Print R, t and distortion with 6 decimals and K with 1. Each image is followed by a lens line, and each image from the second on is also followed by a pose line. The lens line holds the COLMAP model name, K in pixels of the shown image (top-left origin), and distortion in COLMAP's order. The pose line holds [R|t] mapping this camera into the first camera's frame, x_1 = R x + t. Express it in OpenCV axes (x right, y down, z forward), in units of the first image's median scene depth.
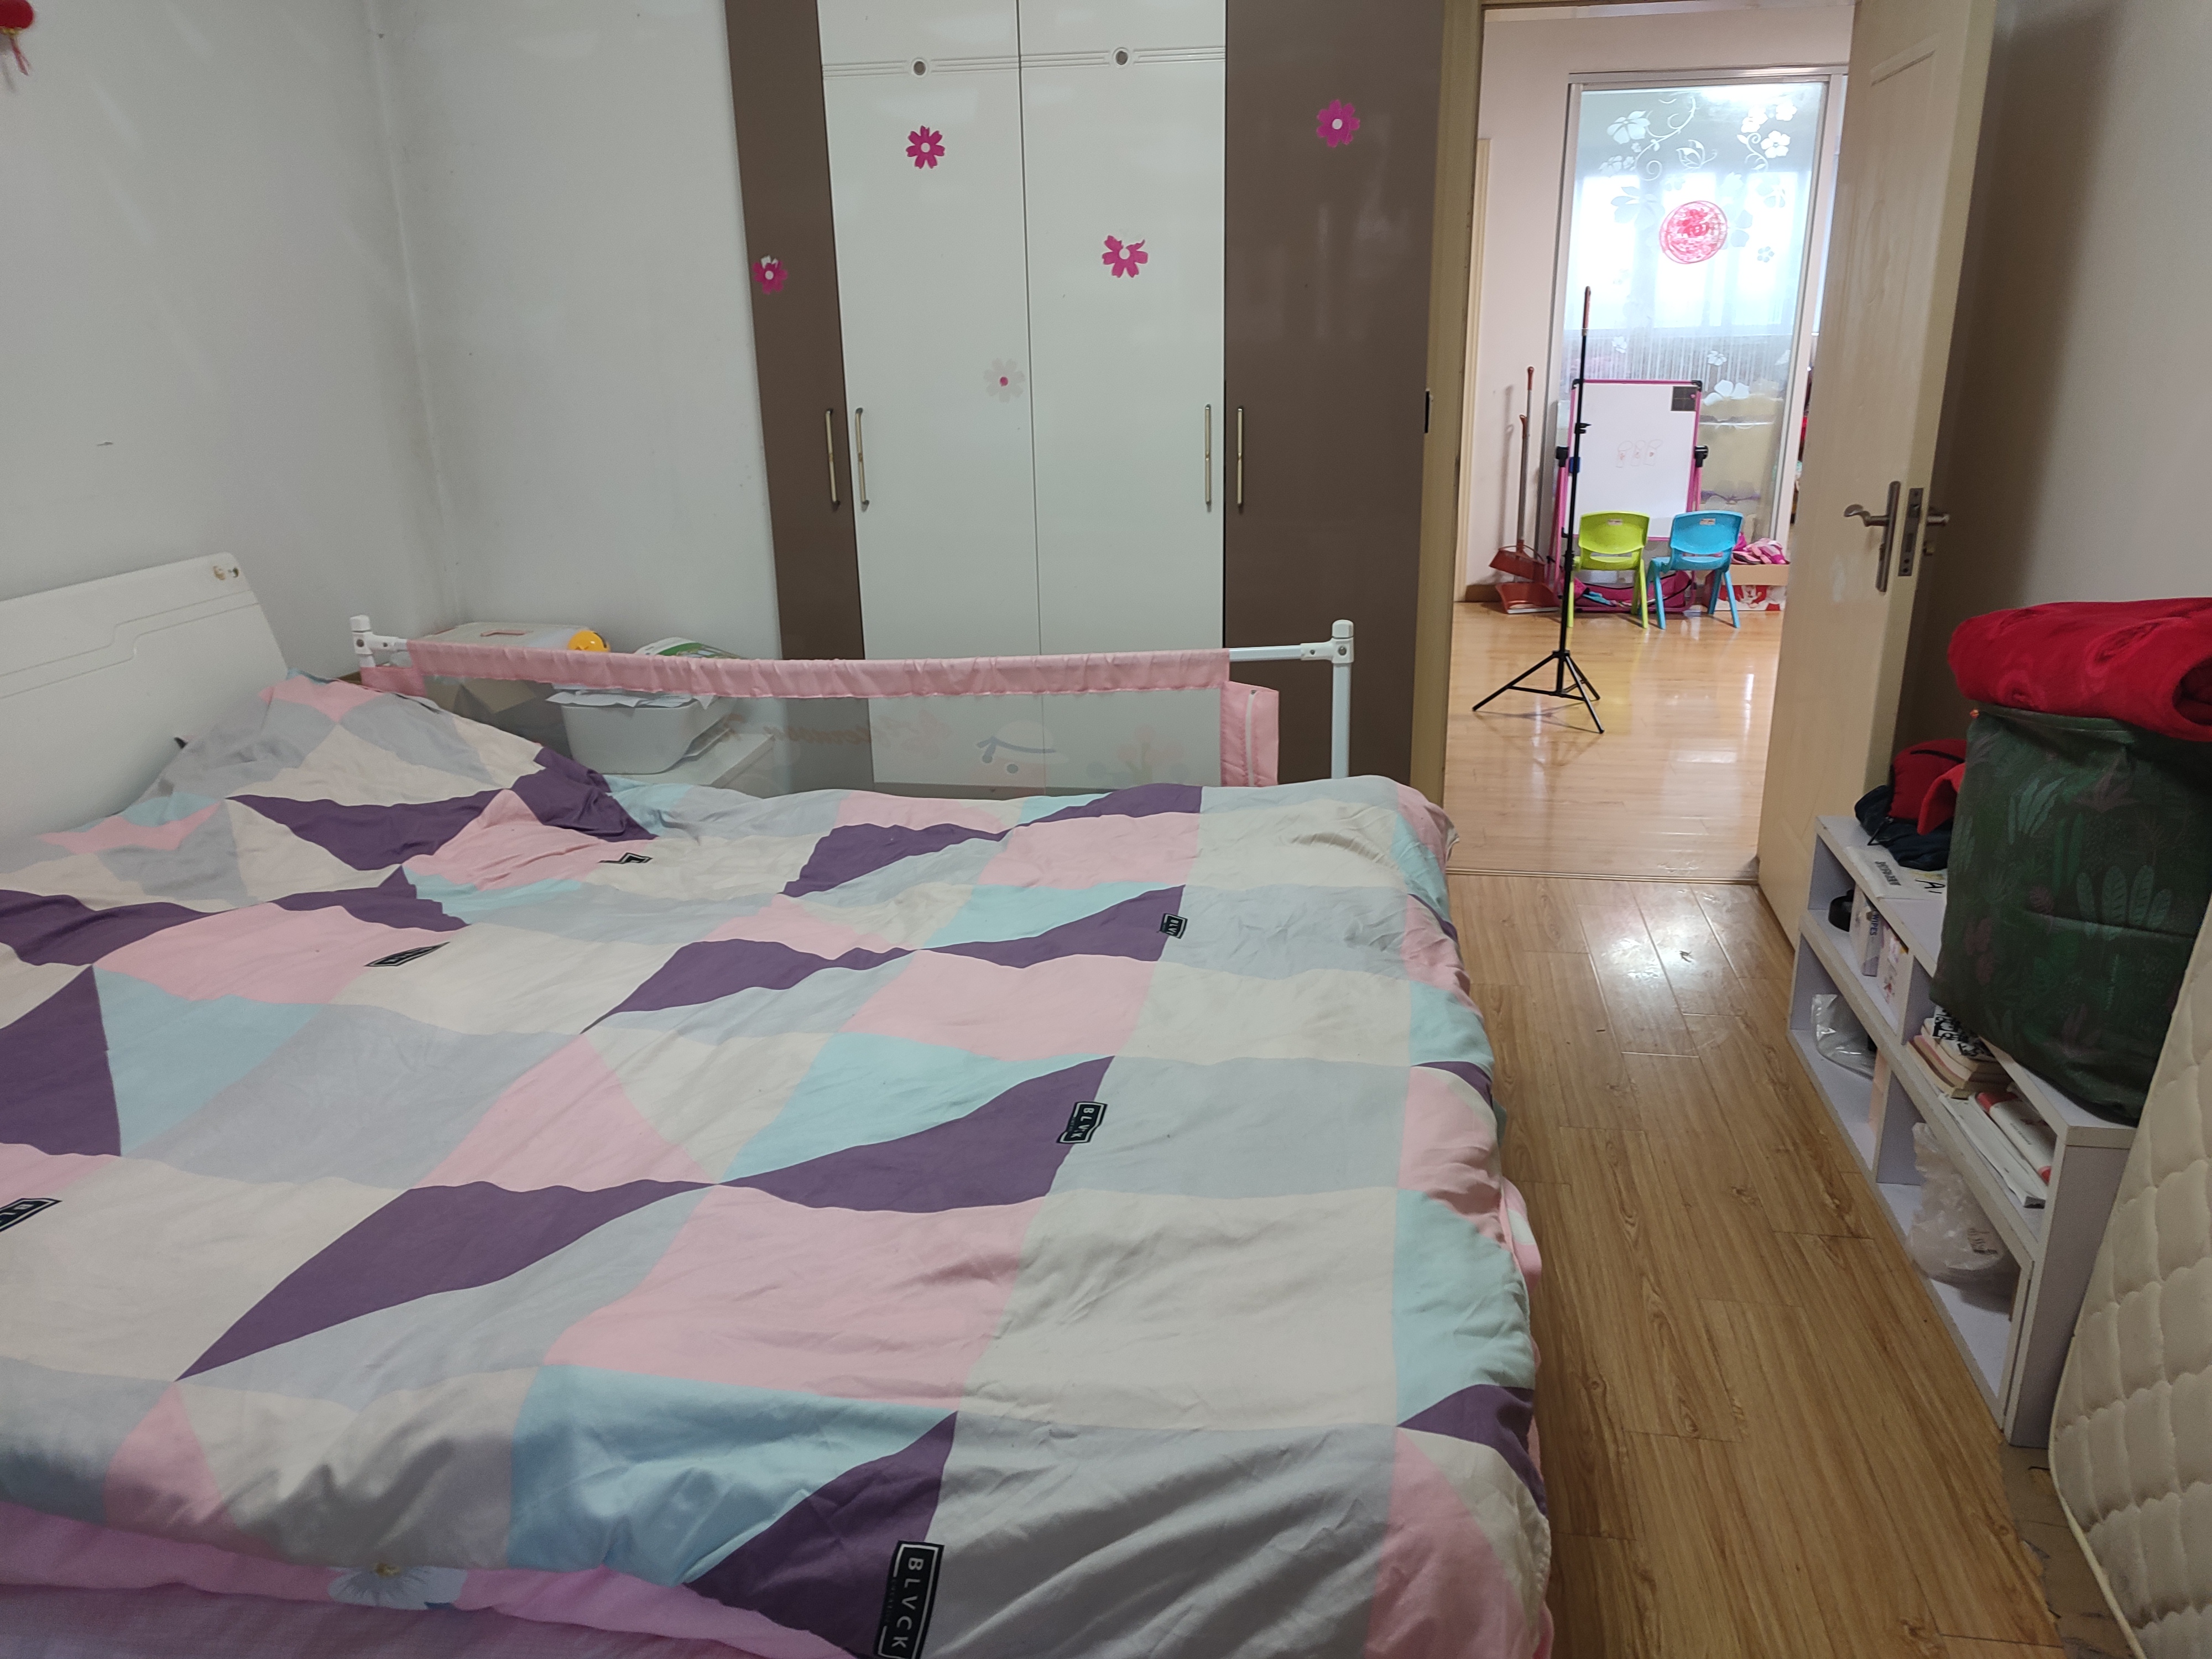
lens RADIAL K [[1596.2, 0, 1107.4], [0, 1596.2, 831.8], [0, 0, 1]] dist [0.007058, 0.001283]
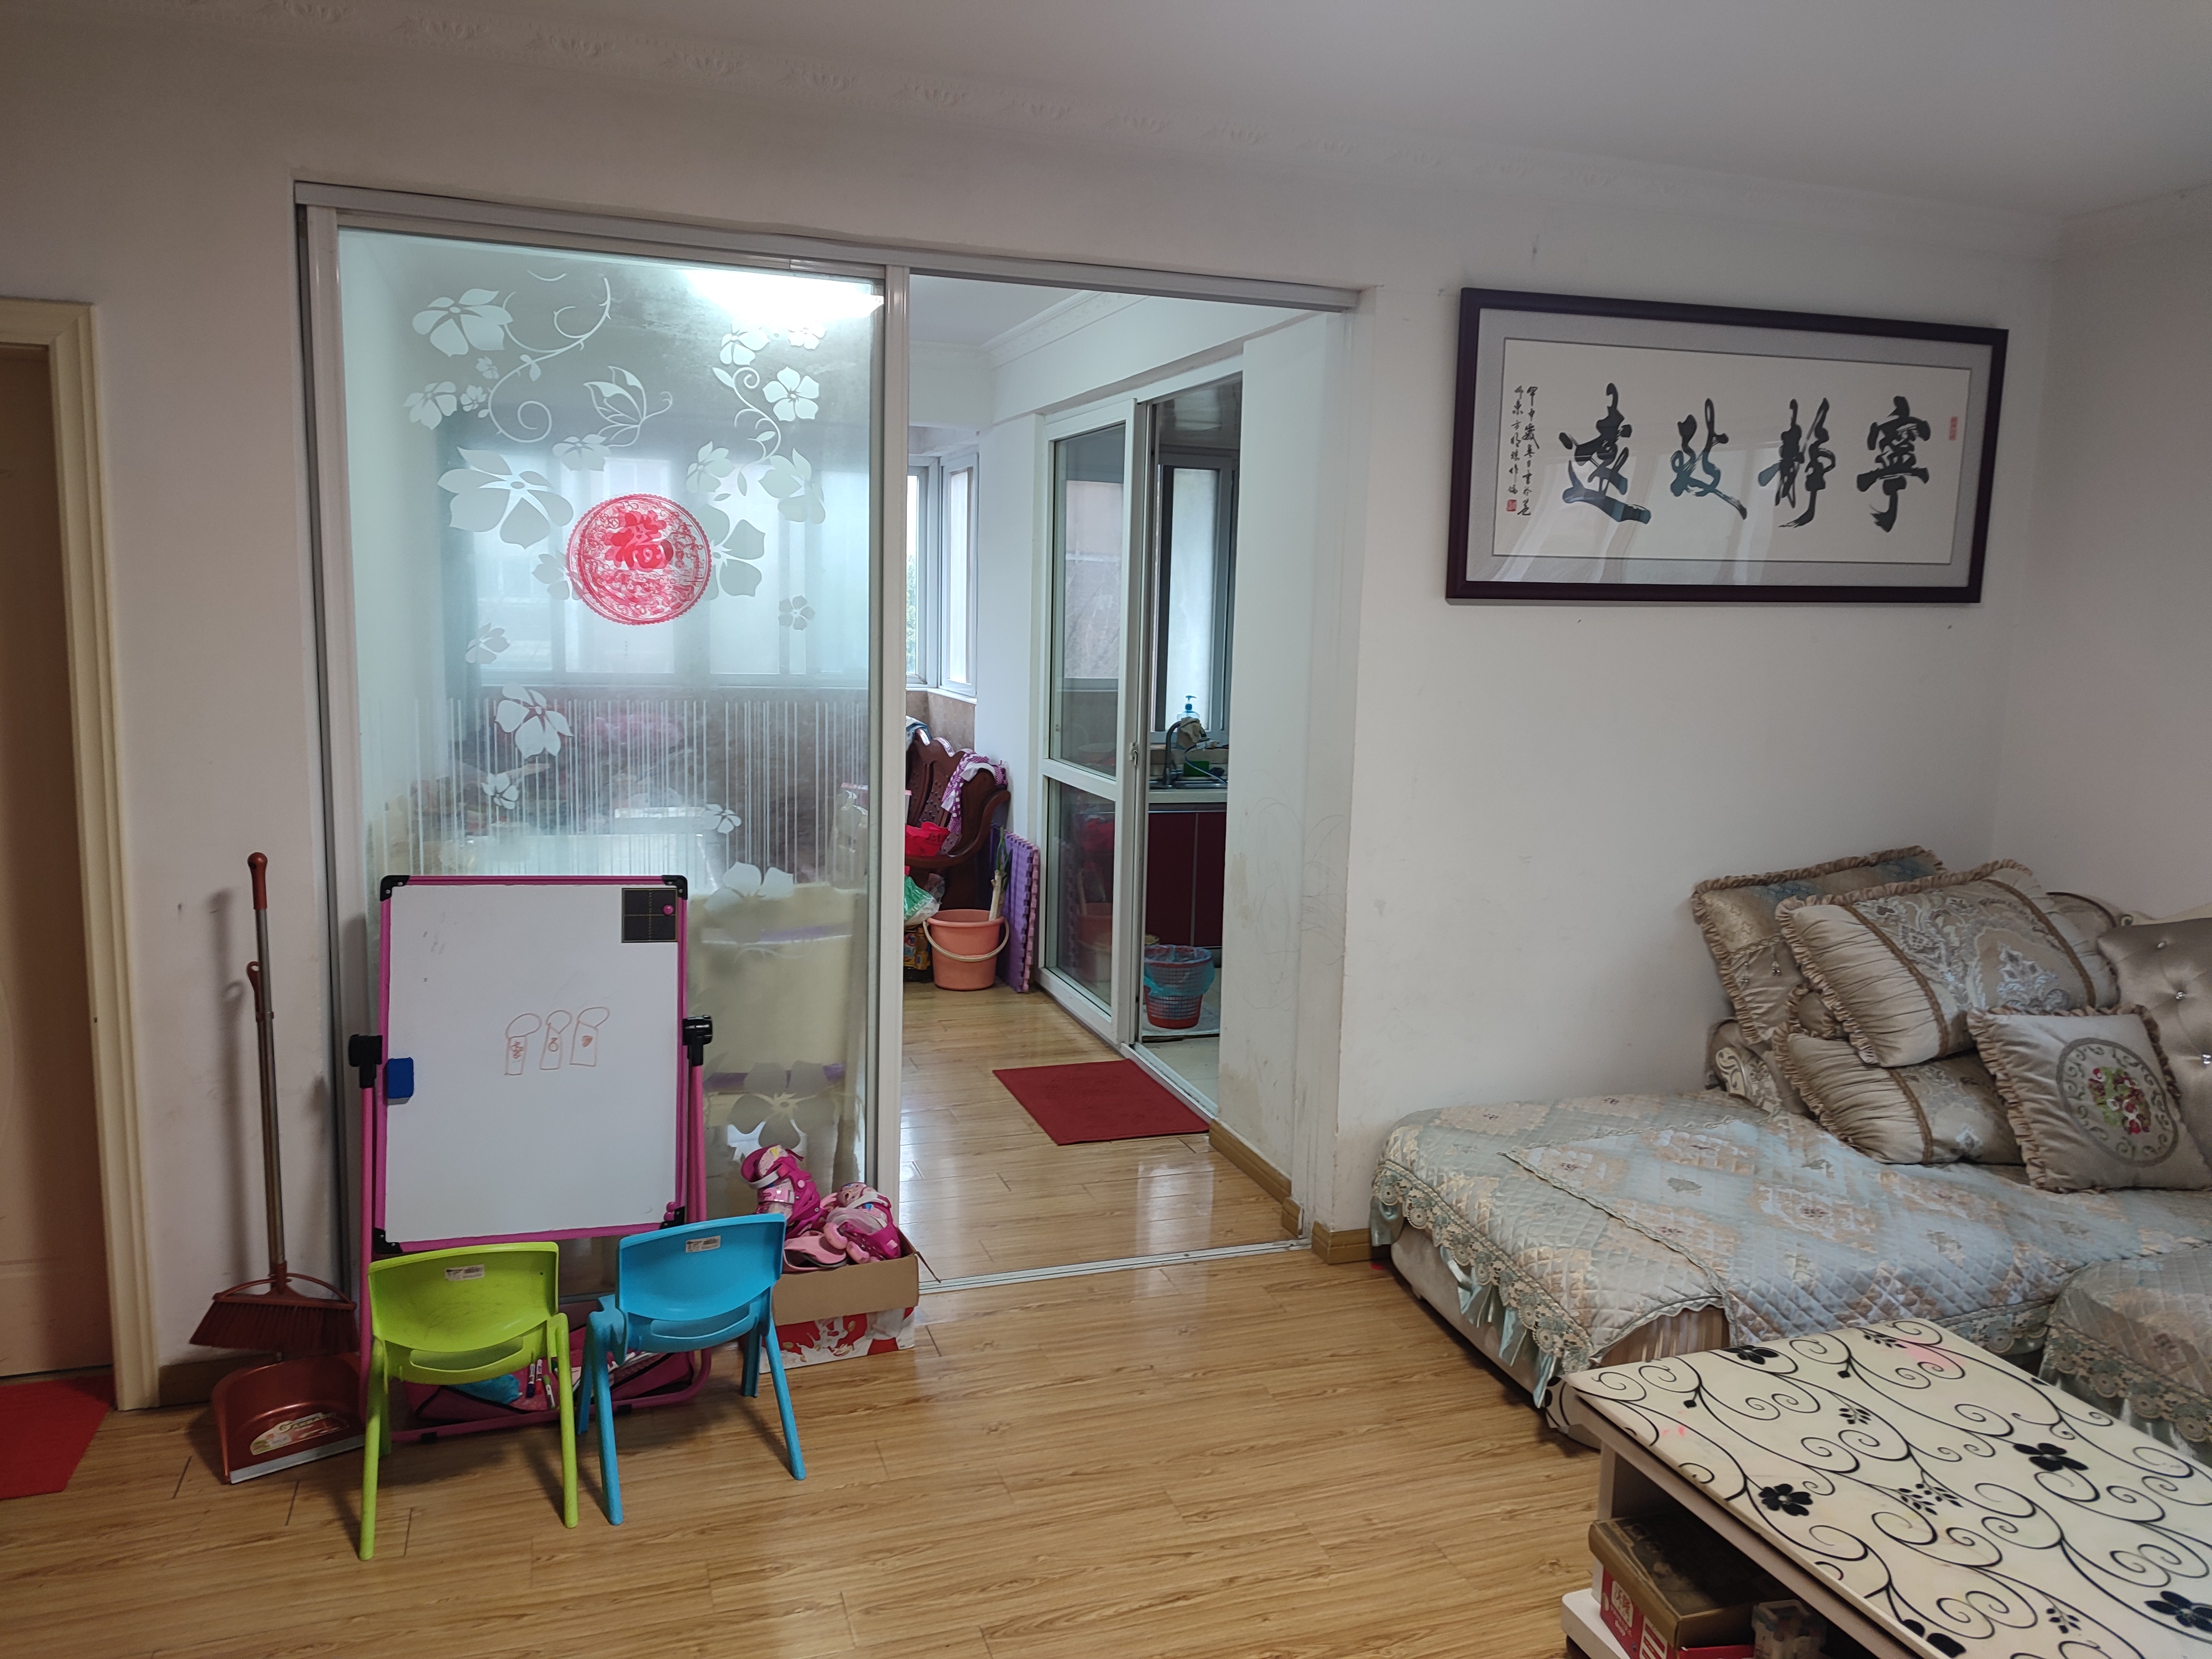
lens RADIAL K [[1596.2, 0, 1107.4], [0, 1596.2, 831.8], [0, 0, 1]] dist [0.007058, 0.001283]
pose [[0.876190, -0.024702, 0.481332, 0.259074], [0.113732, 0.981079, -0.156683, -0.209510], [-0.468354, 0.192027, 0.862421, 0.552494]]
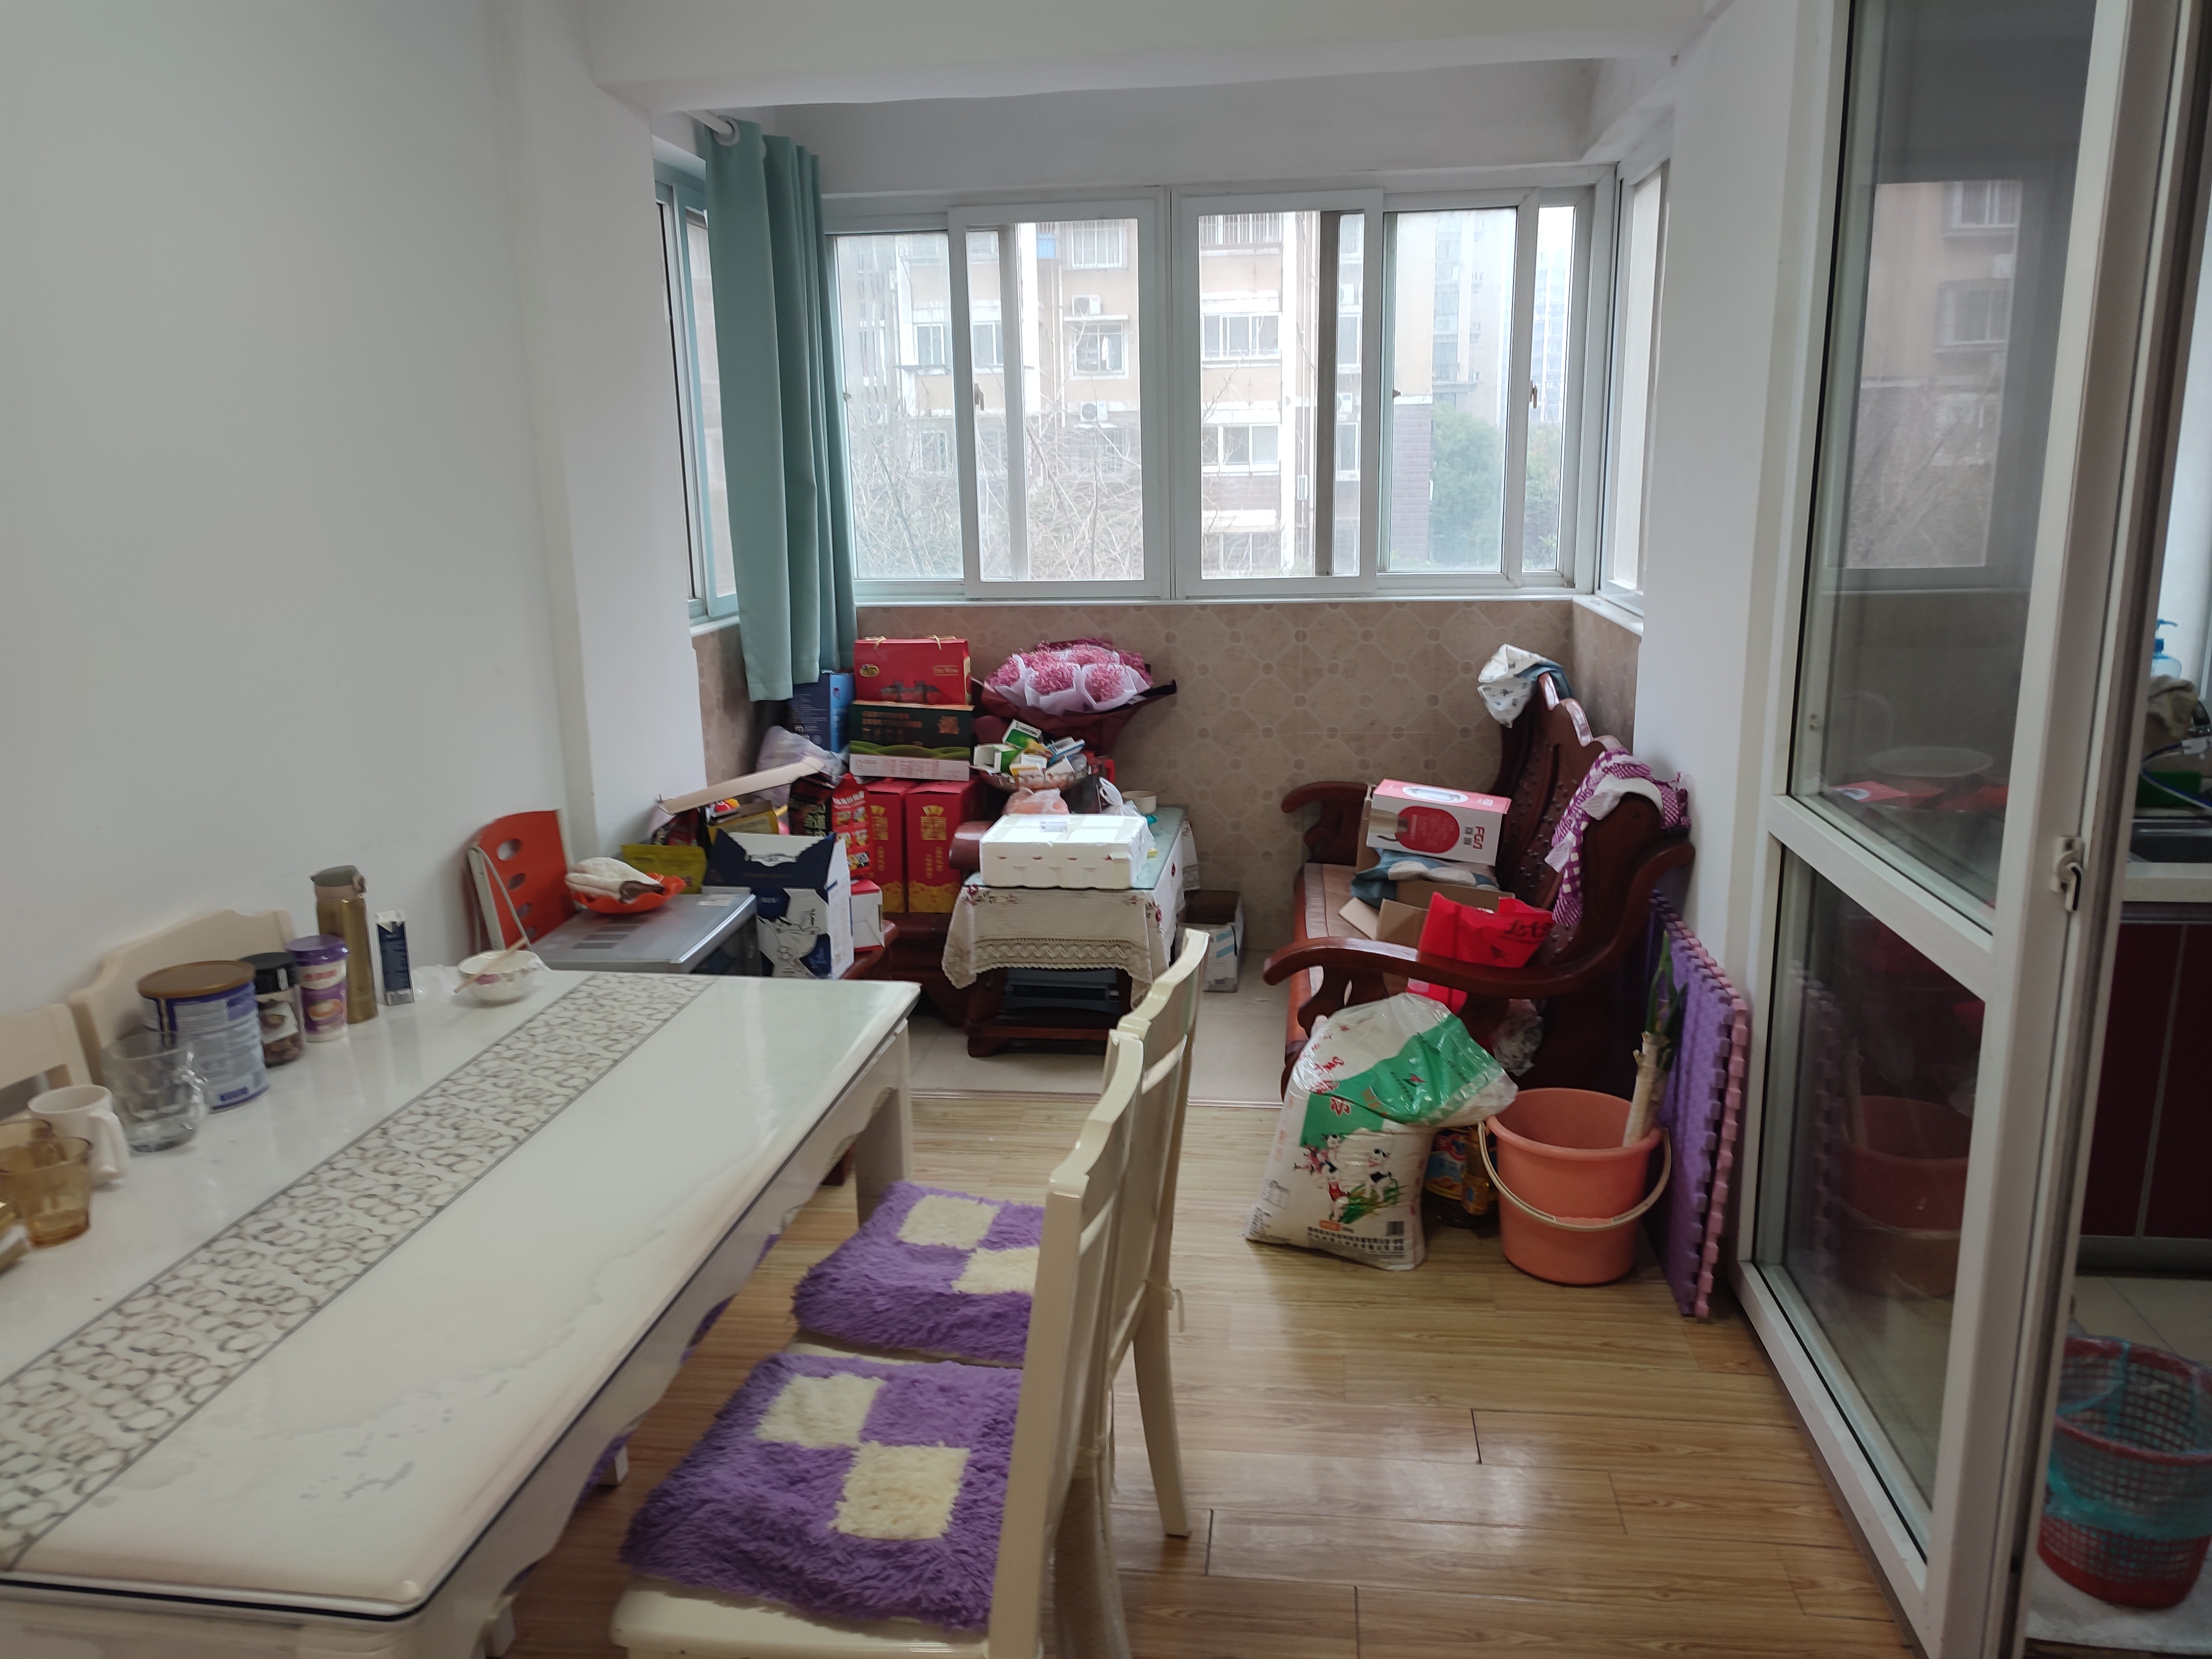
lens RADIAL K [[1596.2, 0, 1107.4], [0, 1596.2, 831.8], [0, 0, 1]] dist [0.007058, 0.001283]
pose [[0.998989, -0.008308, 0.044188, 0.348795], [0.012844, 0.994559, -0.103377, -0.264215], [-0.043089, 0.103840, 0.993660, 0.716394]]
